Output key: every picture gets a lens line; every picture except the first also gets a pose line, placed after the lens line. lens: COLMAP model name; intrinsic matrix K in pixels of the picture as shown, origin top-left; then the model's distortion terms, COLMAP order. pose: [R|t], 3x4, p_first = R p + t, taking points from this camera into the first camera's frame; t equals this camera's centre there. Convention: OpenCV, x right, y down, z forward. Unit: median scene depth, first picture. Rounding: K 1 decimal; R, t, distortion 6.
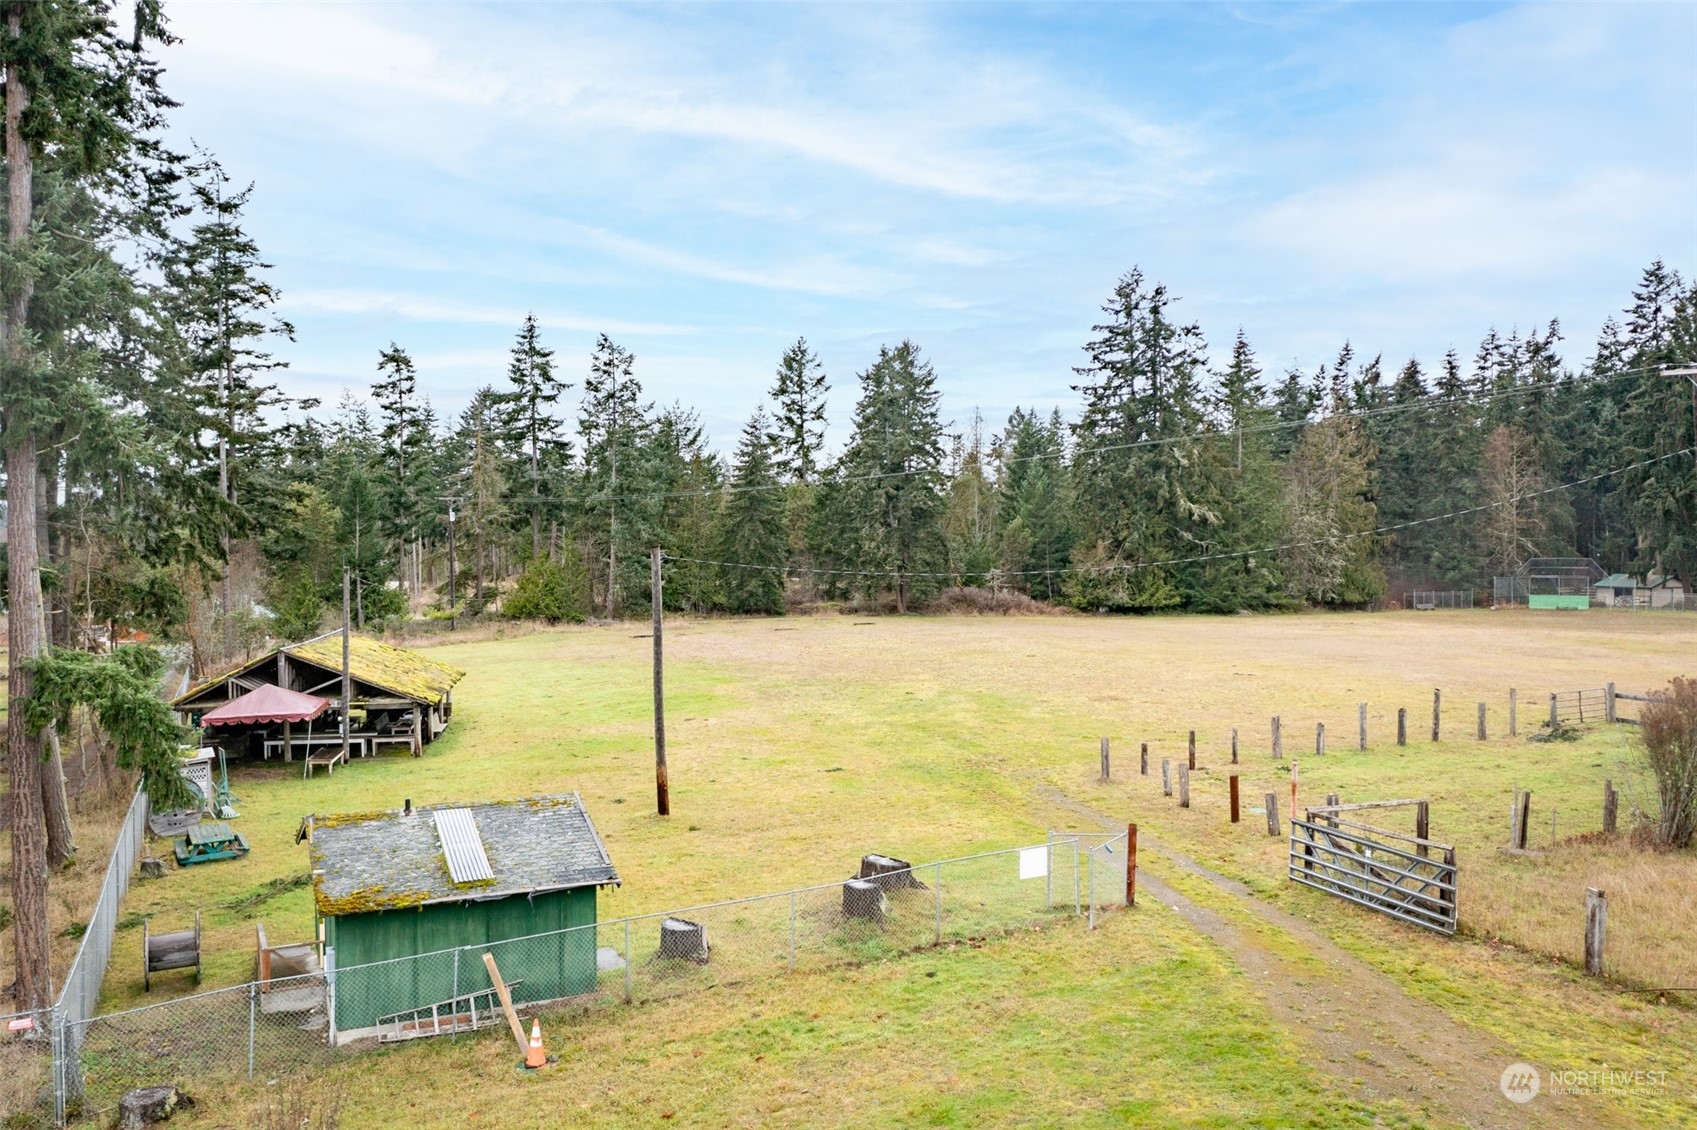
lens RADIAL K [[1370.4, 0, 842.2], [0, 1370.4, 529.7], [0, 0, 1]] dist [0.003614, 0.003896]
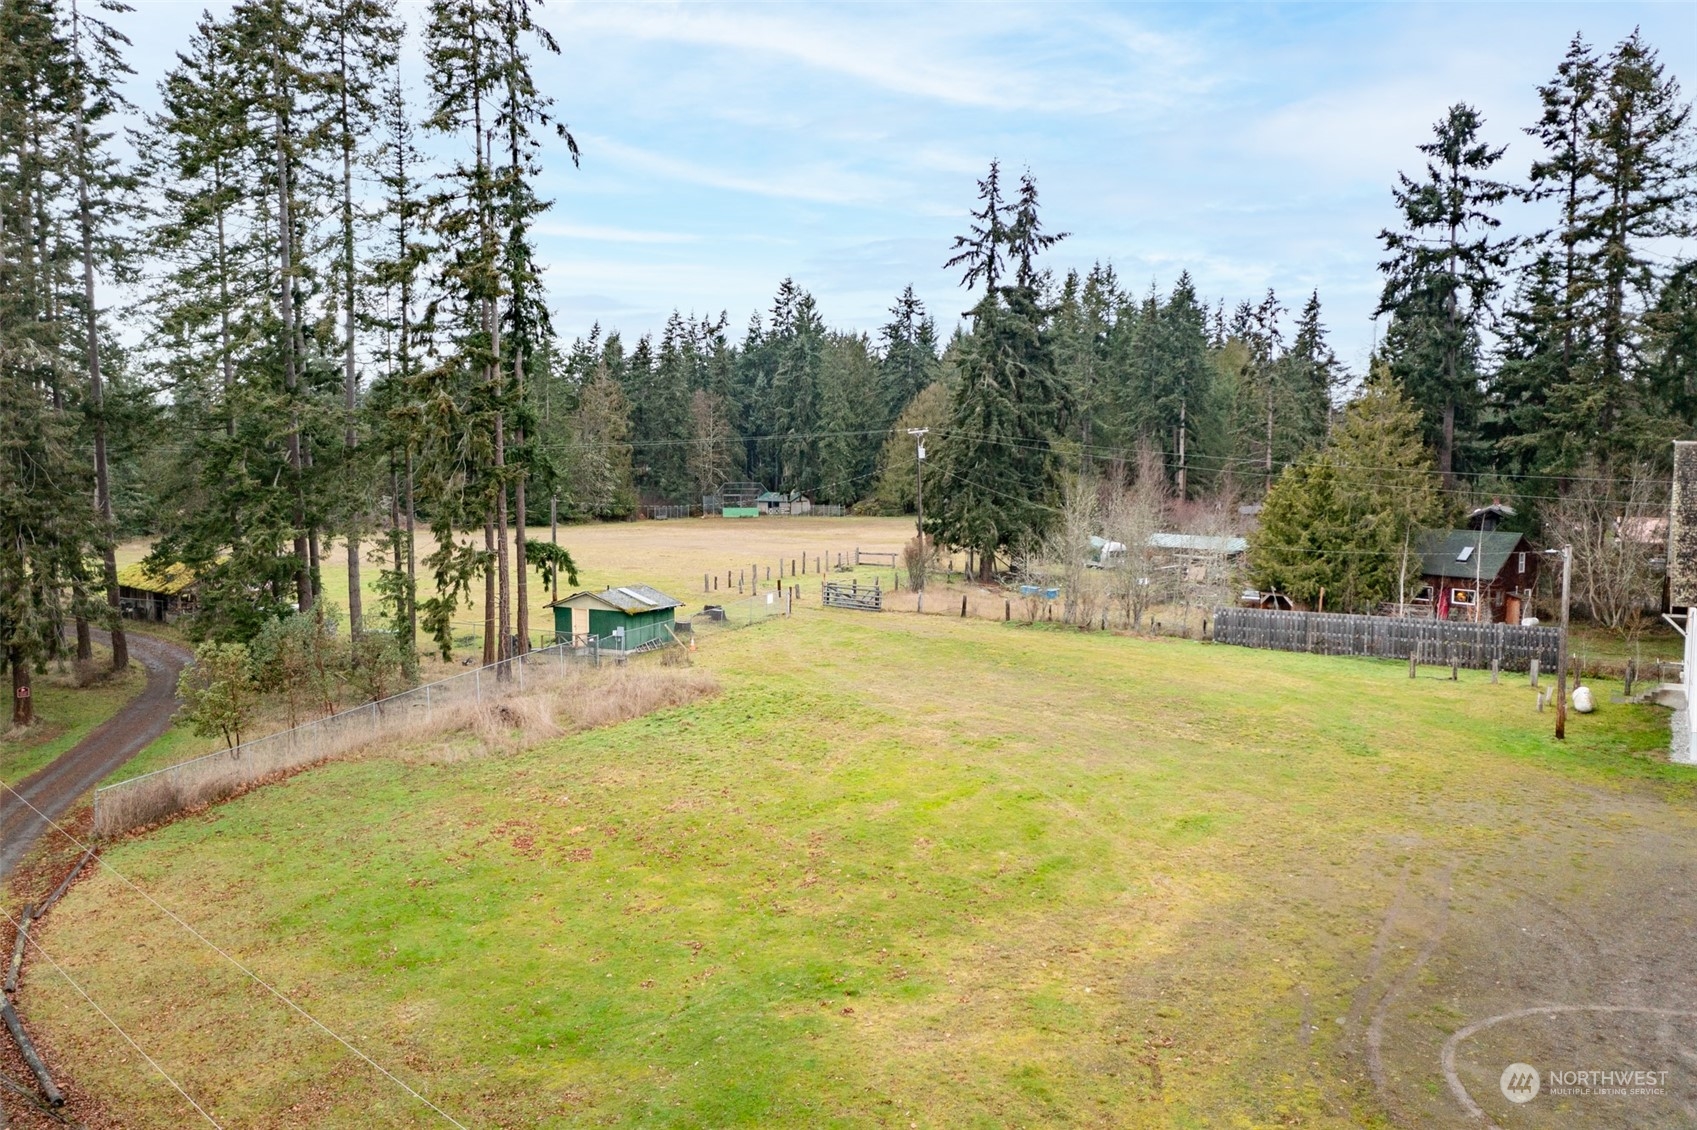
lens RADIAL K [[1370.4, 0, 842.2], [0, 1370.4, 529.7], [0, 0, 1]] dist [0.003614, 0.003896]
pose [[0.809191, -0.027871, 0.586884, -0.245708], [-0.008659, 0.998200, 0.059344, -0.016485], [-0.587482, -0.053102, 0.807493, -0.247599]]
